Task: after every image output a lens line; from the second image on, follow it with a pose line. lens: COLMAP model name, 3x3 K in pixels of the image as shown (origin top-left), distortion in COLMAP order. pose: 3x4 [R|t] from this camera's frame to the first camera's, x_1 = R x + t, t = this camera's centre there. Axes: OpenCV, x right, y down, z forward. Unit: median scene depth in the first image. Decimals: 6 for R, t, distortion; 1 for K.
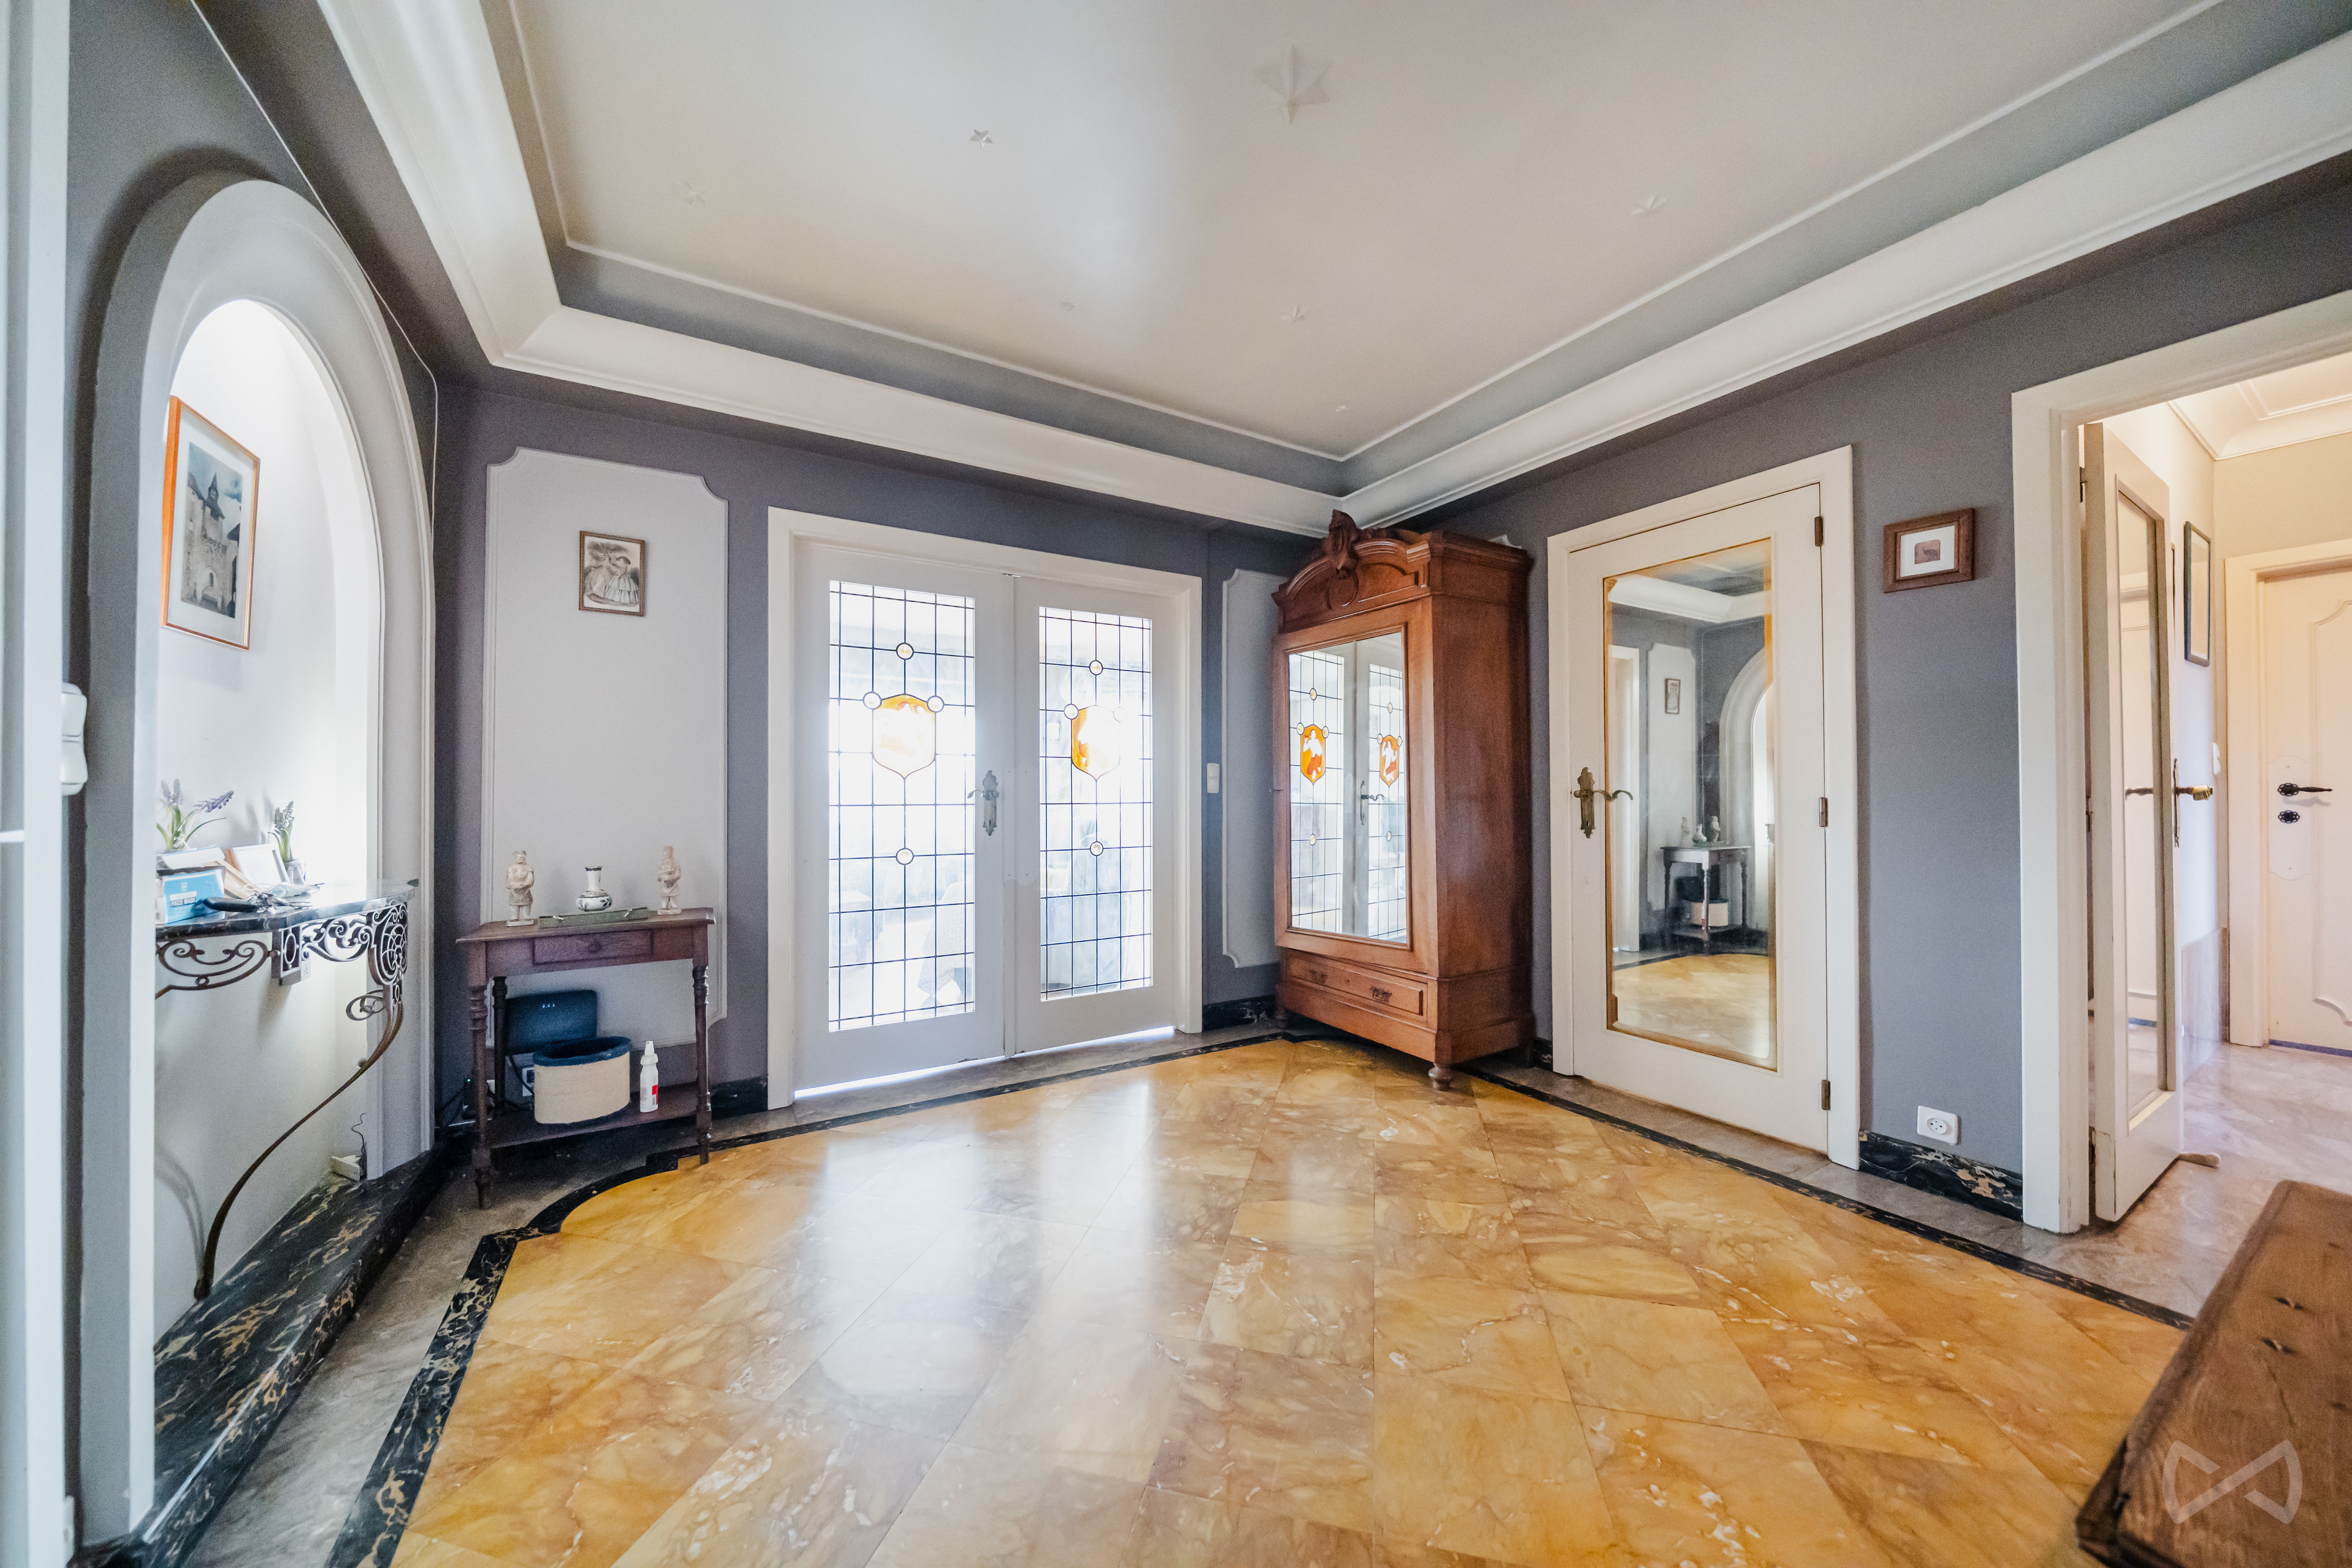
lens RADIAL K [[799.8, 0, 1184.5], [0, 799.8, 785.7], [0, 0, 1]] dist [0.000021, -0.000518]
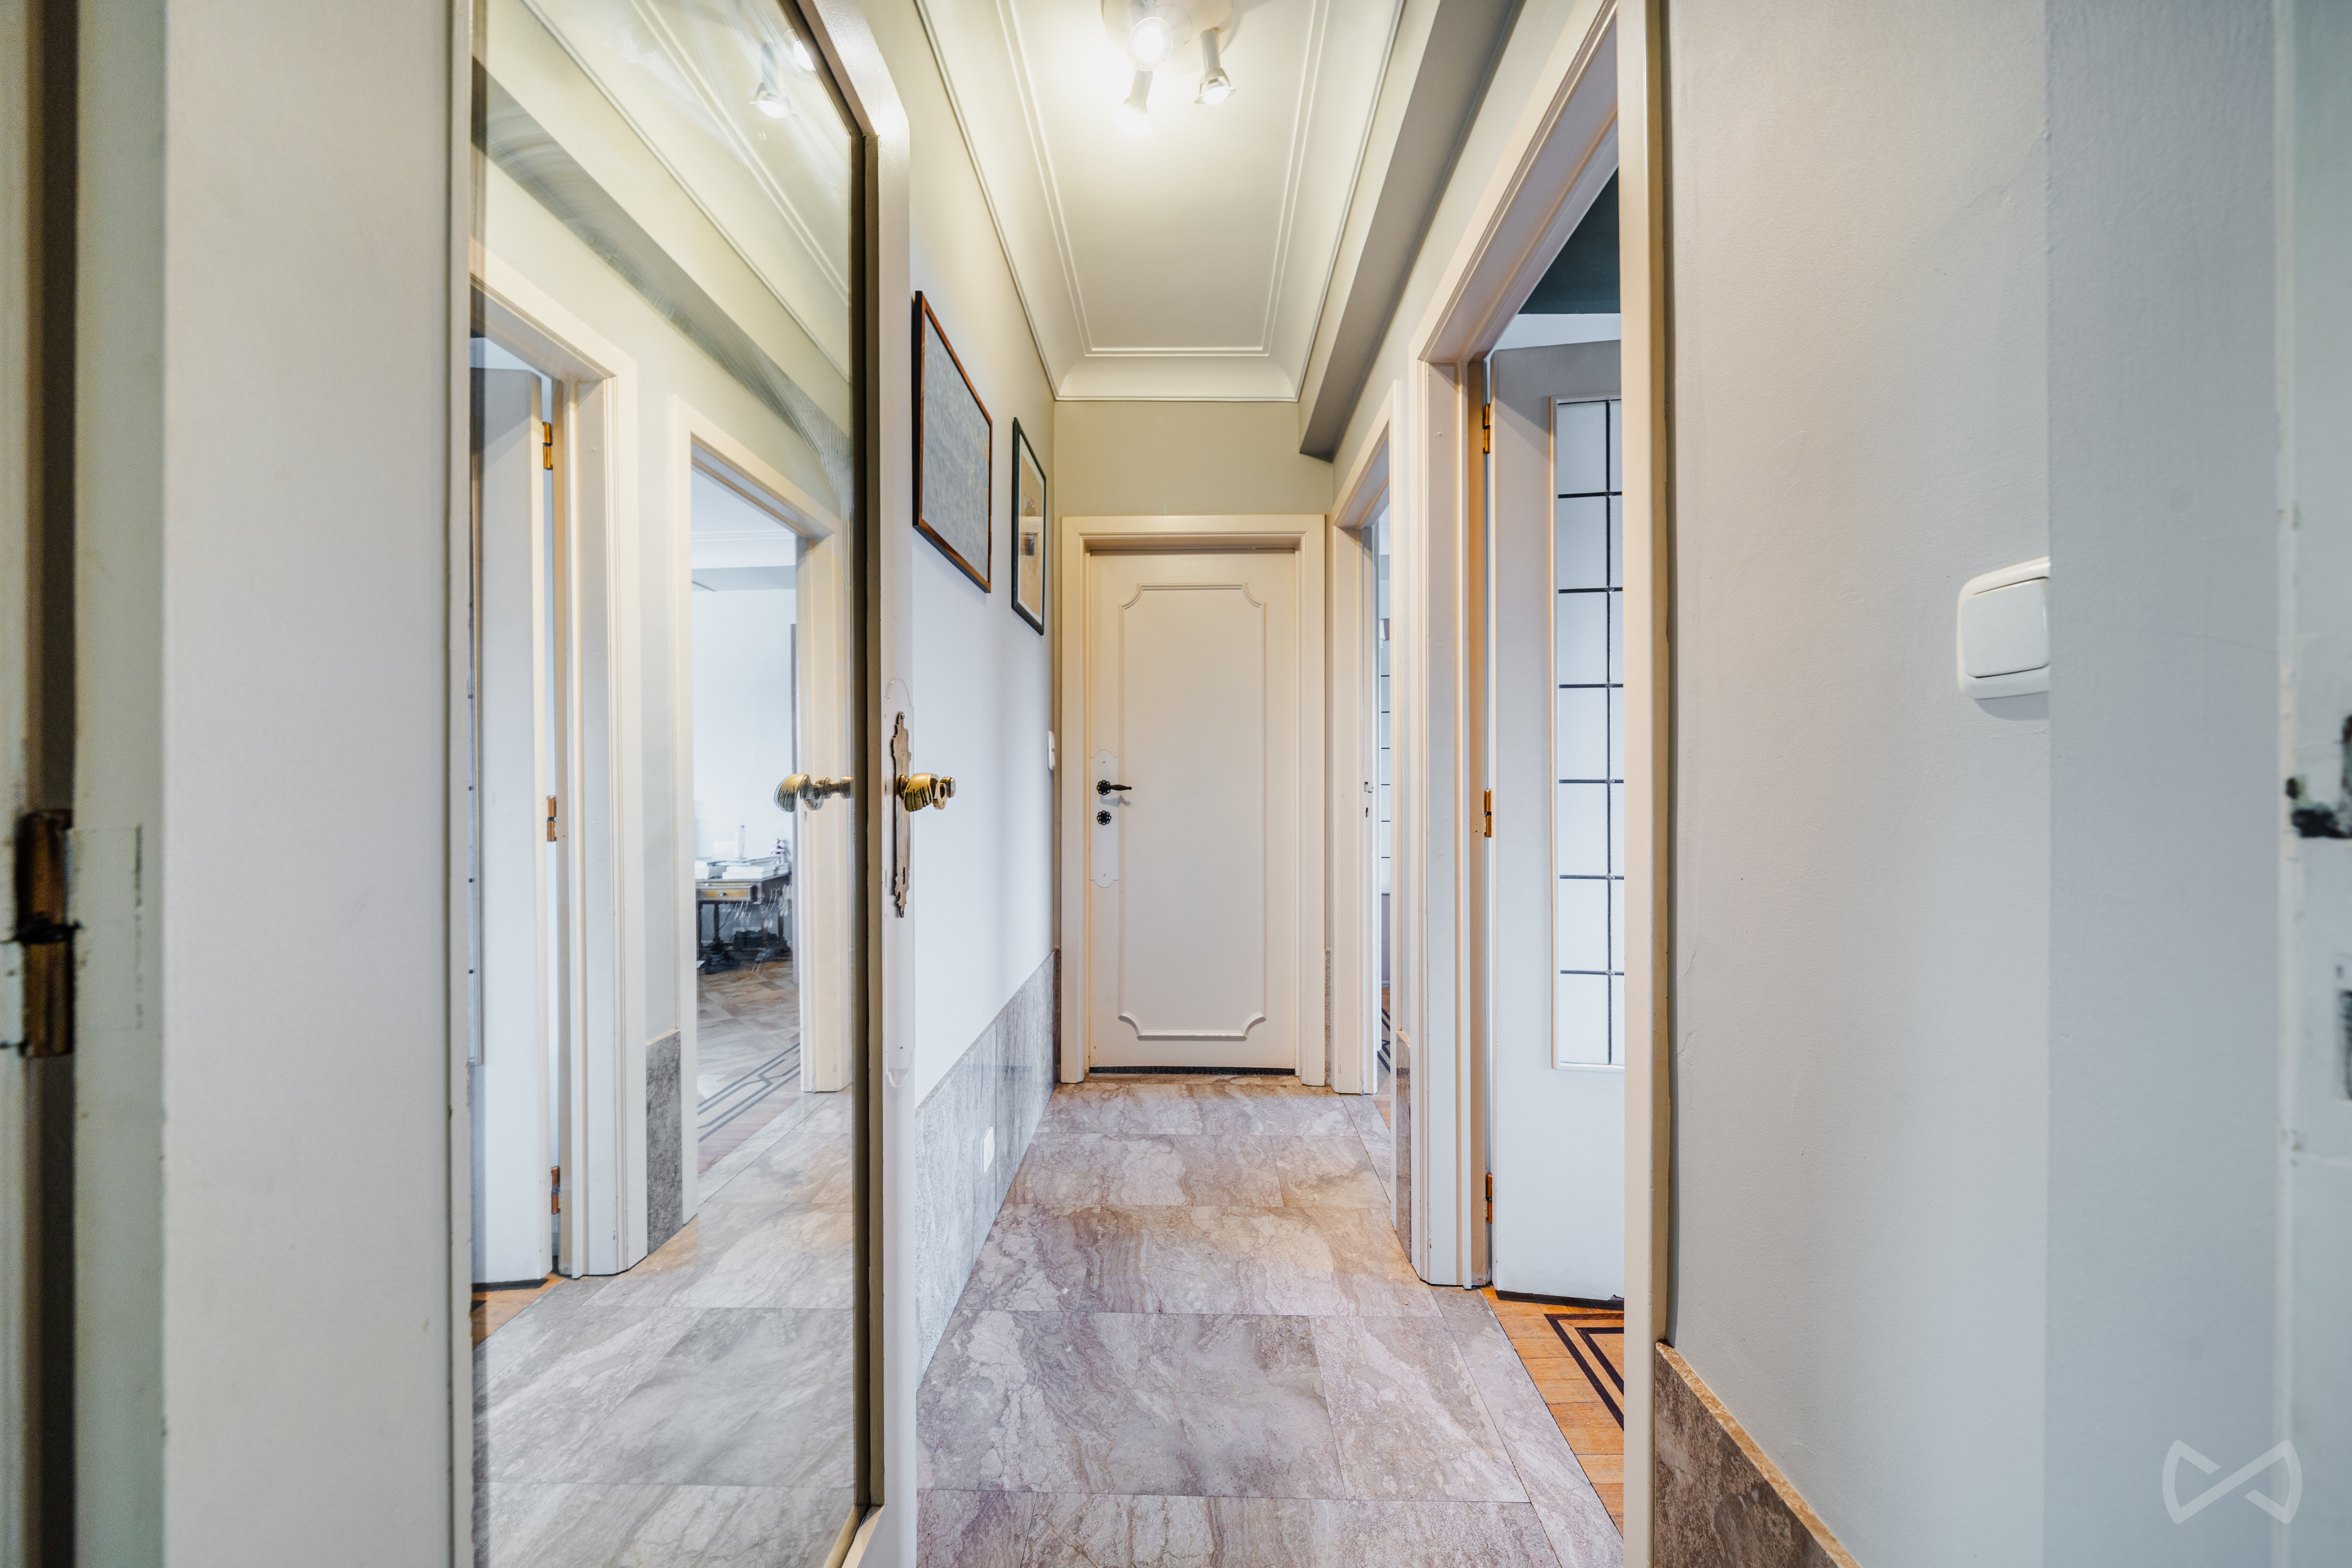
lens RADIAL K [[799.8, 0, 1177.9], [0, 799.8, 788.5], [0, 0, 1]] dist [0.000021, -0.000518]
pose [[0.535417, 0.002532, 0.844584, 0.674507], [-0.009128, 0.999954, 0.002789, 0.002610], [-0.844538, -0.009203, 0.535416, 0.452684]]
